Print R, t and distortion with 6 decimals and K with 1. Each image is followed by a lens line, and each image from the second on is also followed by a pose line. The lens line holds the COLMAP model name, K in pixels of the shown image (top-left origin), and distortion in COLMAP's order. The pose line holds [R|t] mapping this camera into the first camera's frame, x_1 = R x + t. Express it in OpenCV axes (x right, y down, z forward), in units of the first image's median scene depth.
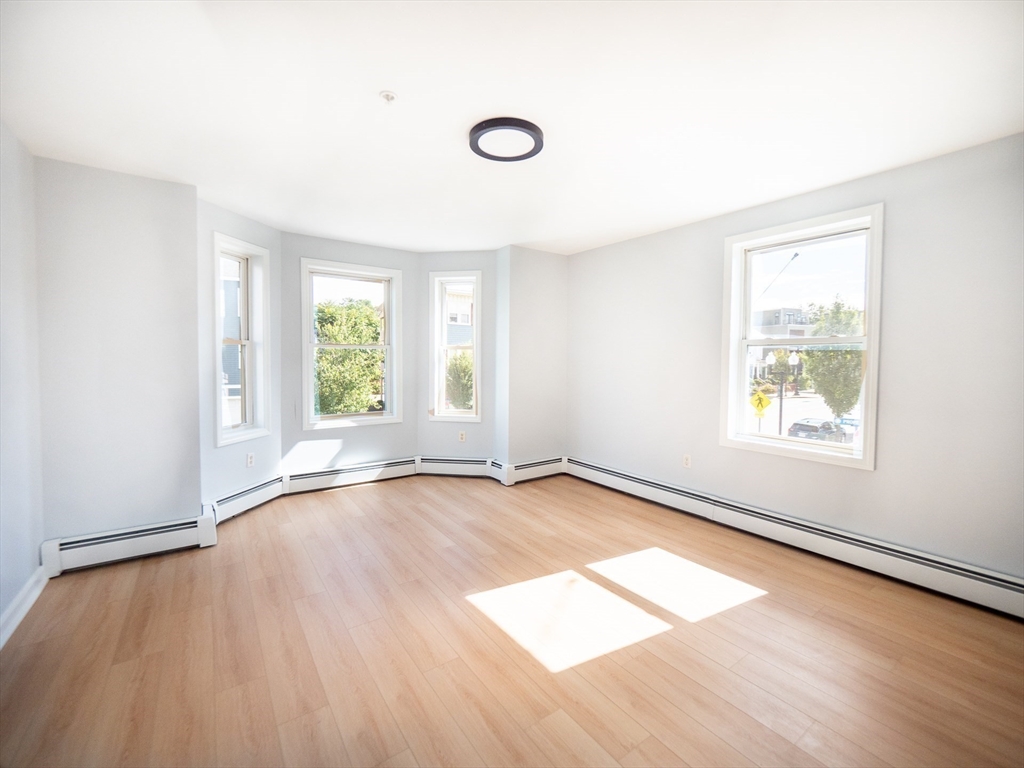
lens RADIAL K [[440.7, 0, 509.9], [0, 440.7, 373.4], [0, 0, 1]] dist [0.001118, -0.000182]
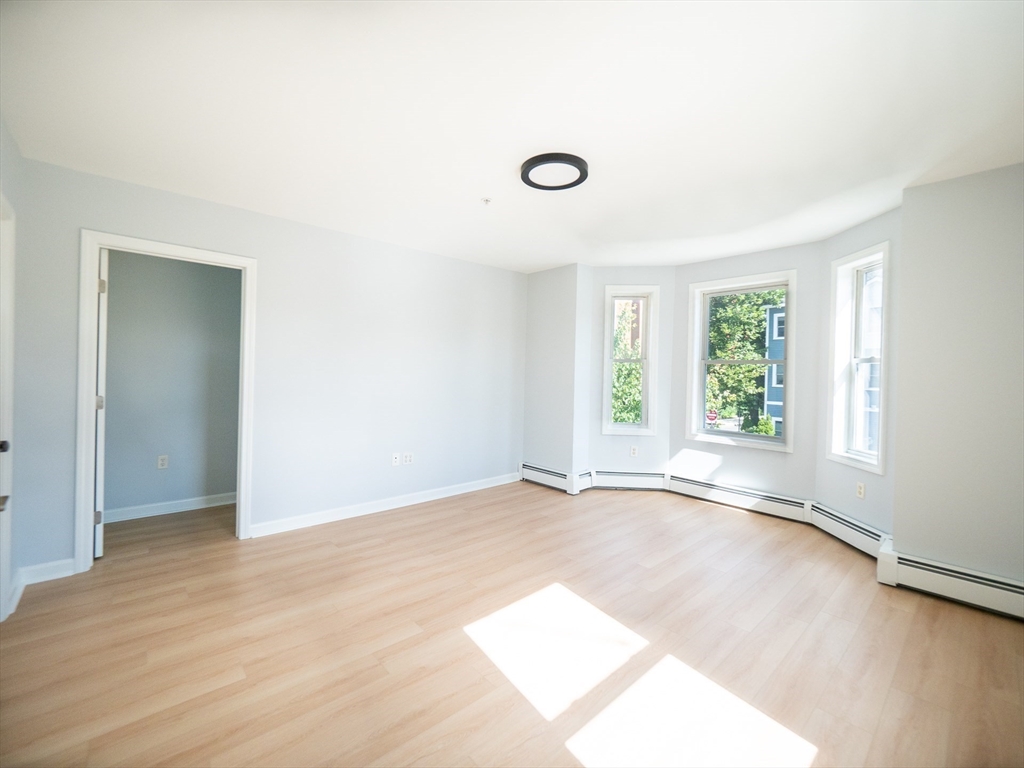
lens RADIAL K [[440.7, 0, 509.9], [0, 440.7, 373.4], [0, 0, 1]] dist [0.001118, -0.000182]
pose [[0.105830, 0.000067, -0.994384, 0.727280], [-0.053001, 0.998579, -0.005573, -0.006923], [0.992971, 0.053293, 0.105683, 0.536775]]
